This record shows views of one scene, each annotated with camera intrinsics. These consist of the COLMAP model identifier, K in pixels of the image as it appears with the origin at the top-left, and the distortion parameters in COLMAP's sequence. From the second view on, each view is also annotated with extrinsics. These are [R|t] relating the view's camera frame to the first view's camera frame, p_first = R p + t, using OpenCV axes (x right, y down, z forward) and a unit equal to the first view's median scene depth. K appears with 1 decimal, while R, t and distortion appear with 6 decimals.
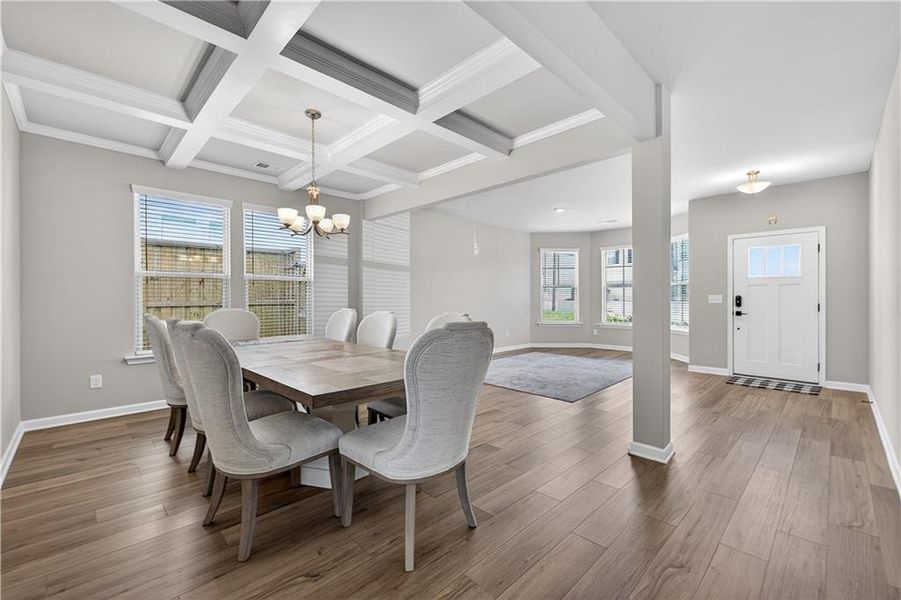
lens RADIAL K [[380.1, 0, 450.5], [0, 380.1, 300.0], [0, 0, 1]] dist [0.003447, 0.000500]
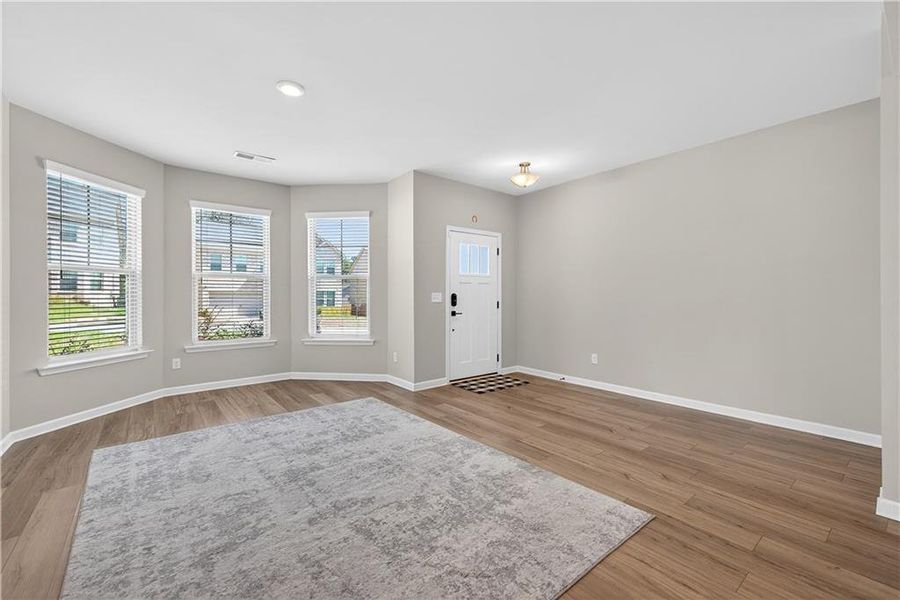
lens RADIAL K [[379.7, 0, 450.0], [0, 379.7, 300.0], [0, 0, 1]] dist [0.003447, 0.000500]
pose [[0.074679, -0.005278, 0.997194, -0.150084], [0.009464, 0.999945, 0.004584, -0.000902], [-0.997163, 0.009095, 0.074725, 0.940409]]
